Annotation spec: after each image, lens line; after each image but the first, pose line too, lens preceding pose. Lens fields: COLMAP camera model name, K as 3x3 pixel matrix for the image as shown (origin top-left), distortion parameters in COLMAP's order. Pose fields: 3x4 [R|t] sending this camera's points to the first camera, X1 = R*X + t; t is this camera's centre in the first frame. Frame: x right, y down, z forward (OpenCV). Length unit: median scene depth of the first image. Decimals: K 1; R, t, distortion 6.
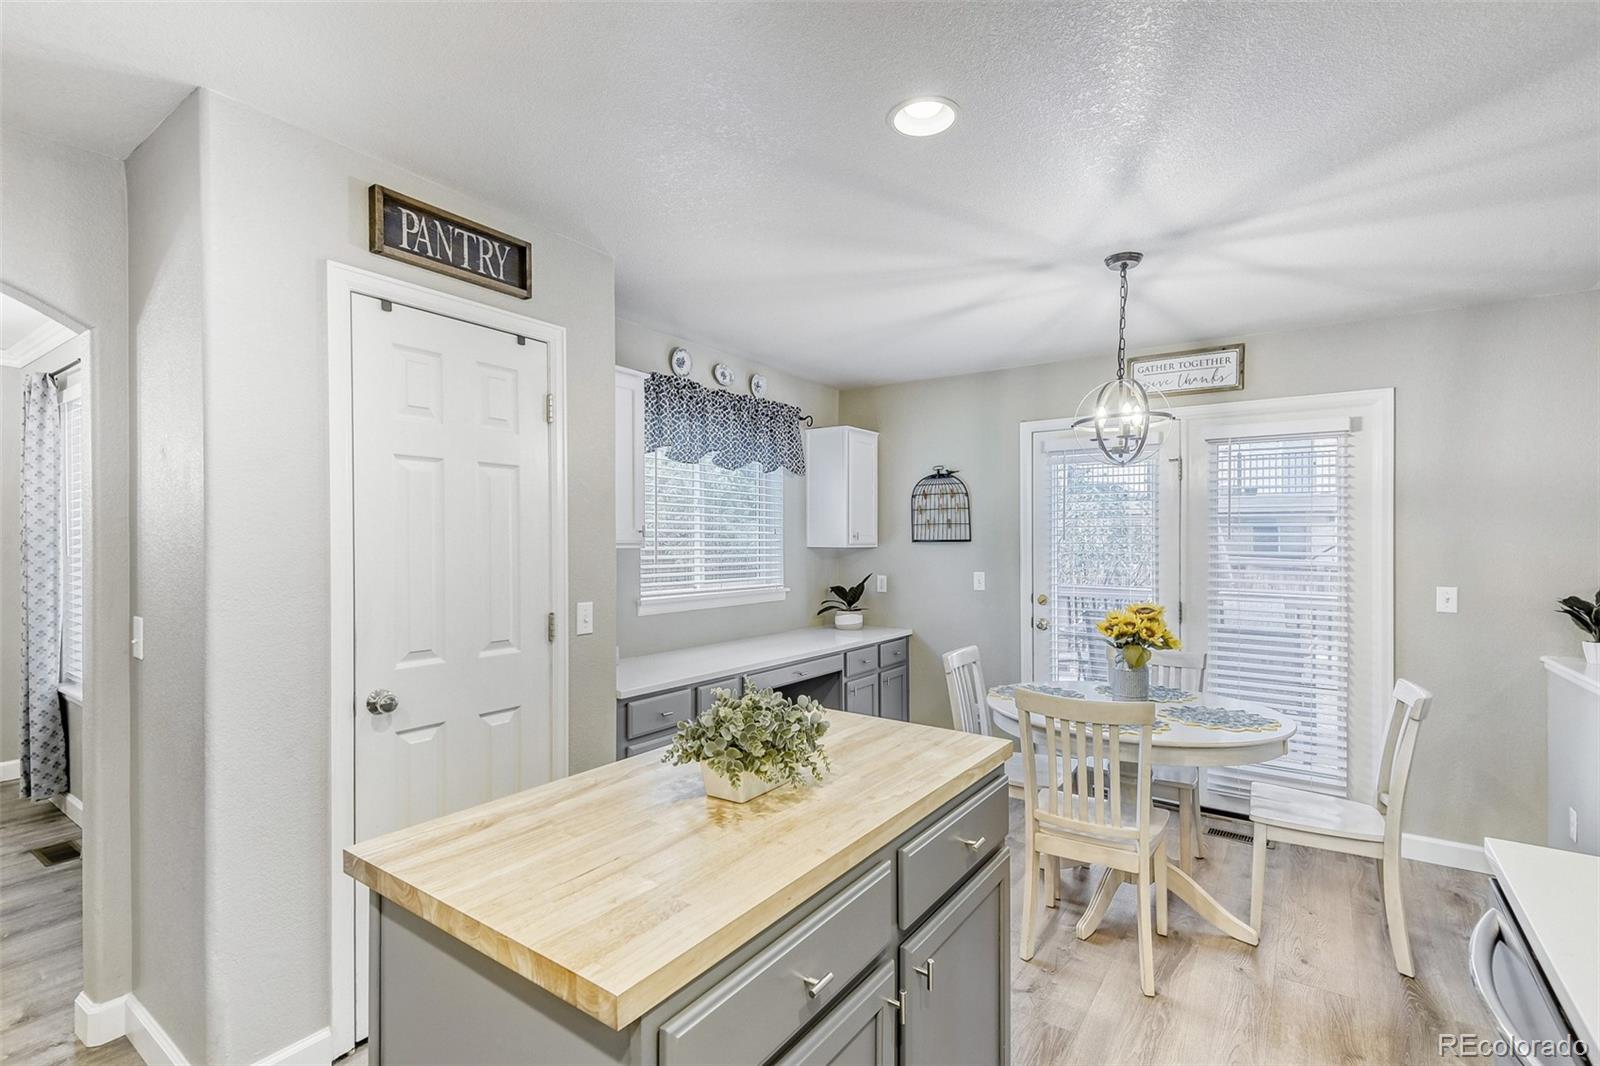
lens RADIAL K [[729.3, 0, 797.1], [0, 729.3, 537.8], [0, 0, 1]] dist [0.014127, -0.002678]
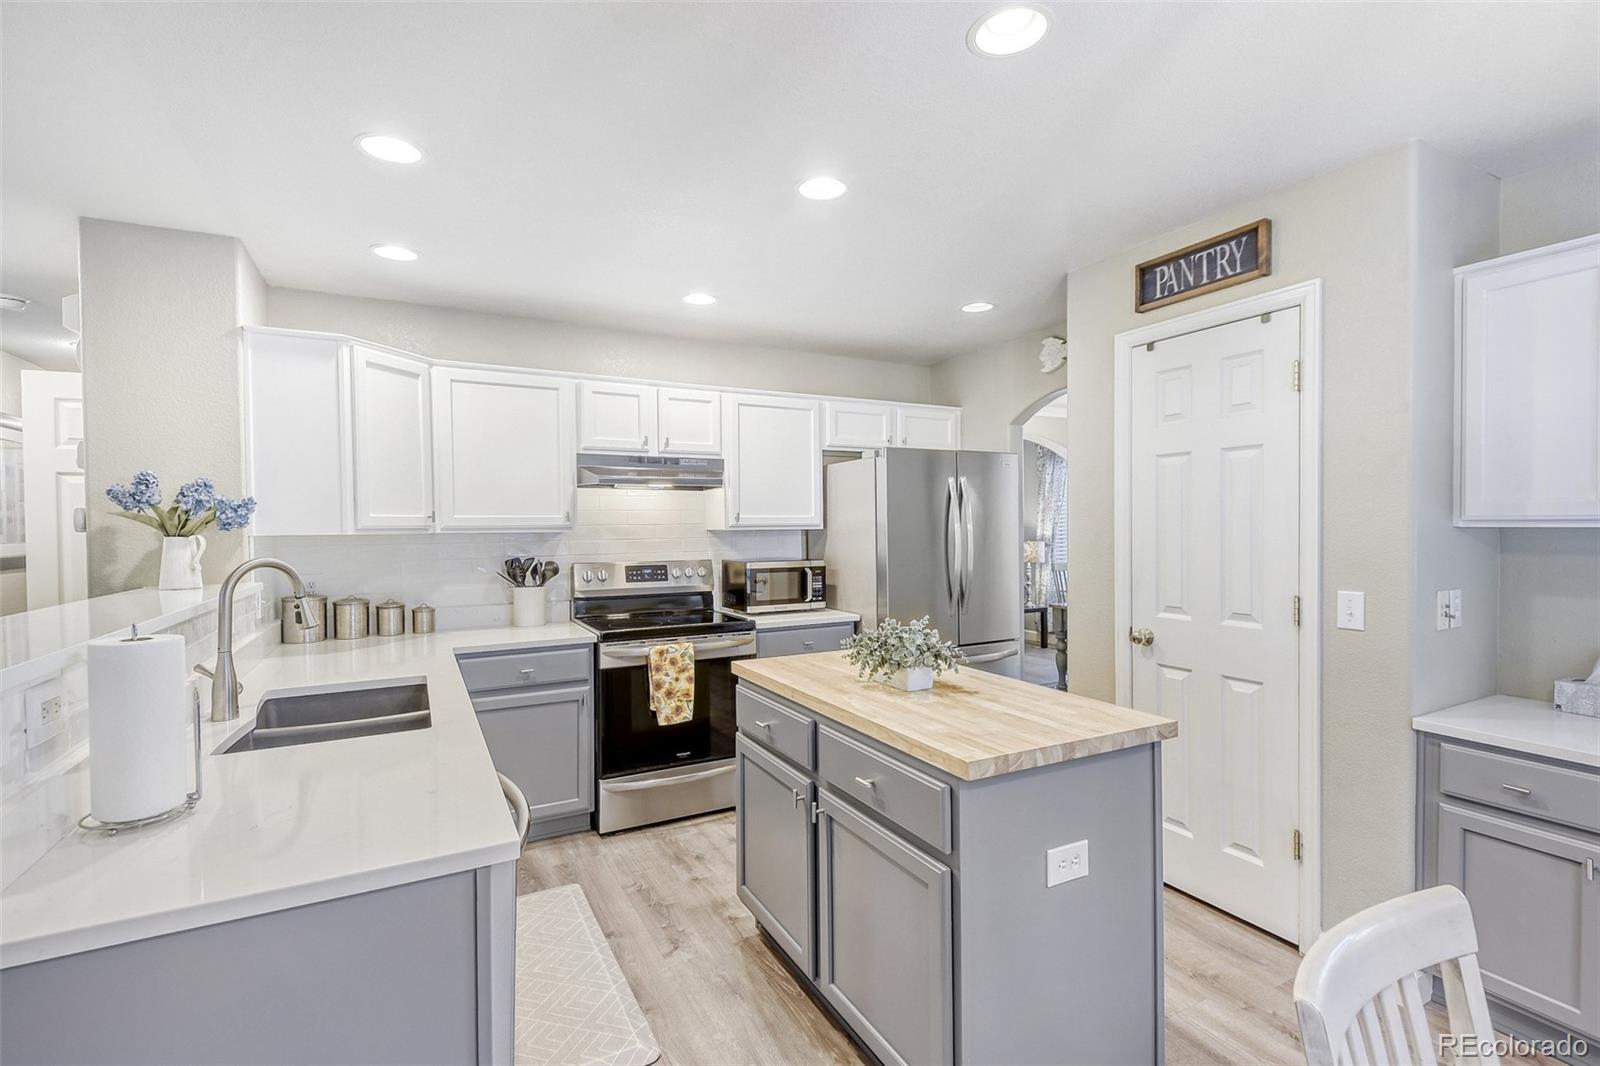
lens RADIAL K [[729.3, 0, 795.1], [0, 729.3, 535.1], [0, 0, 1]] dist [0.014127, -0.002678]
pose [[-0.457207, 0.013164, -0.889263, 0.839228], [0.011193, 0.999896, 0.009047, 0.010109], [0.889290, -0.005817, -0.457307, 0.914350]]
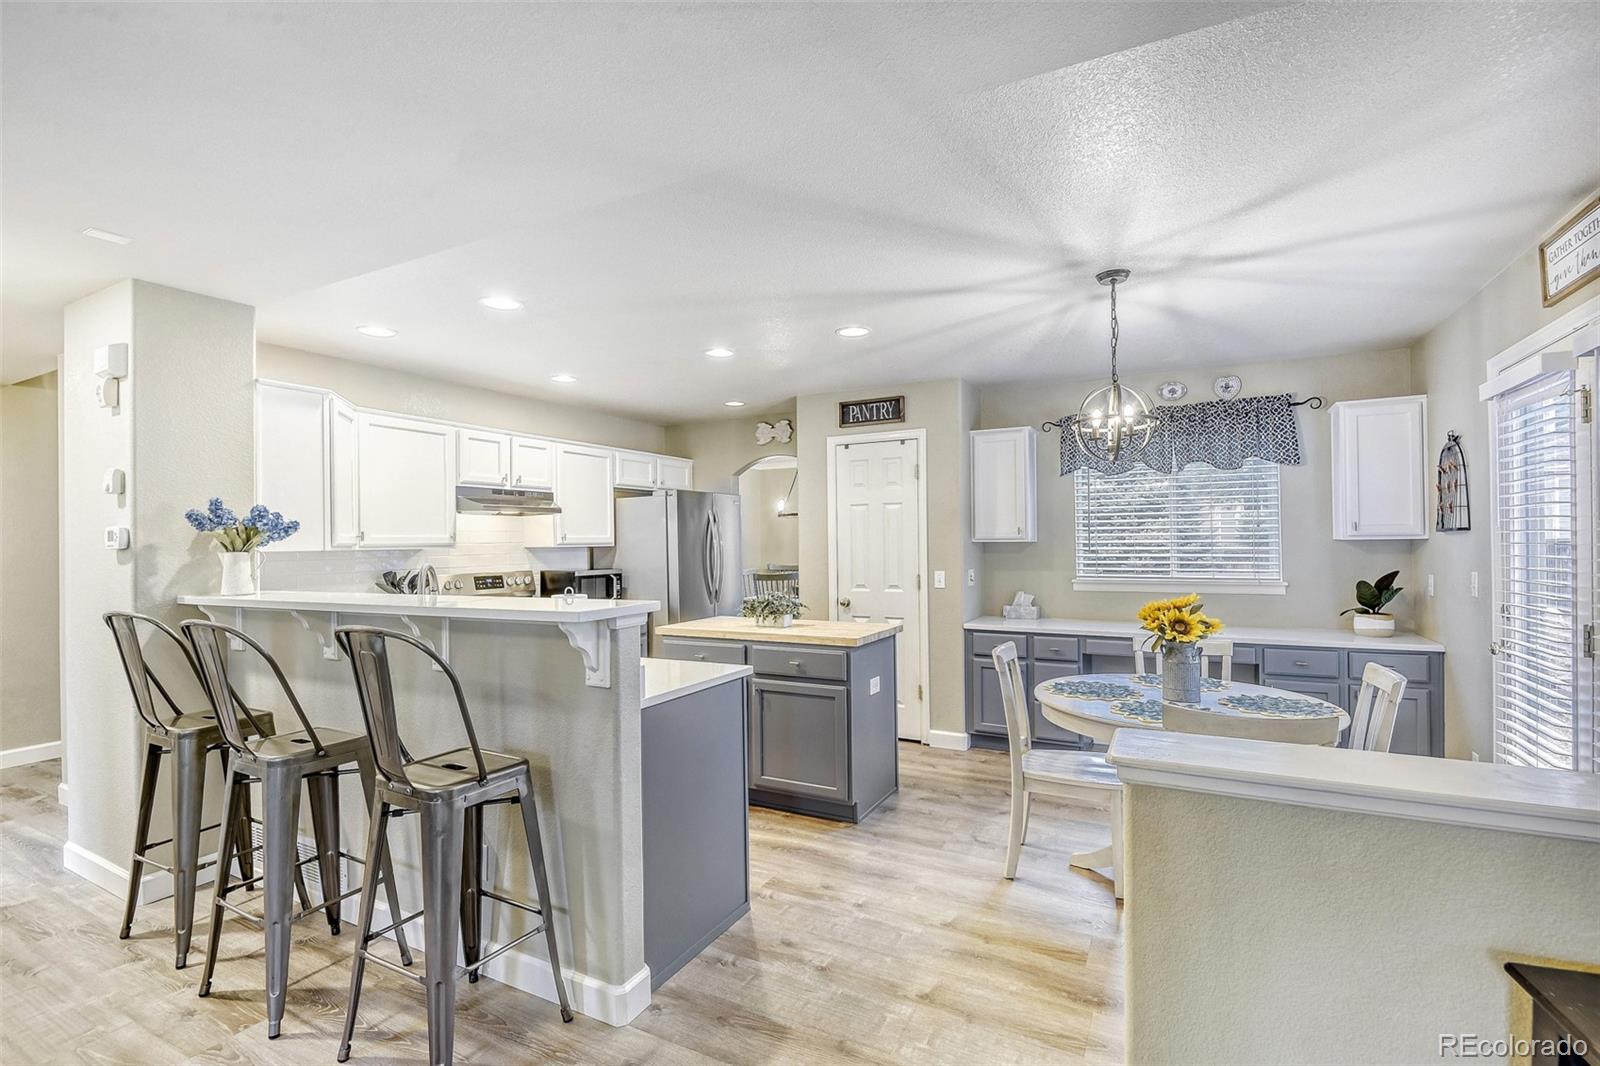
lens RADIAL K [[729.3, 0, 793.0], [0, 729.3, 534.7], [0, 0, 1]] dist [0.014127, -0.002678]
pose [[0.114685, -0.011175, -0.993339, 1.699865], [0.015460, 0.999836, -0.009463, 0.007176], [0.993282, -0.014272, 0.114839, 0.462296]]
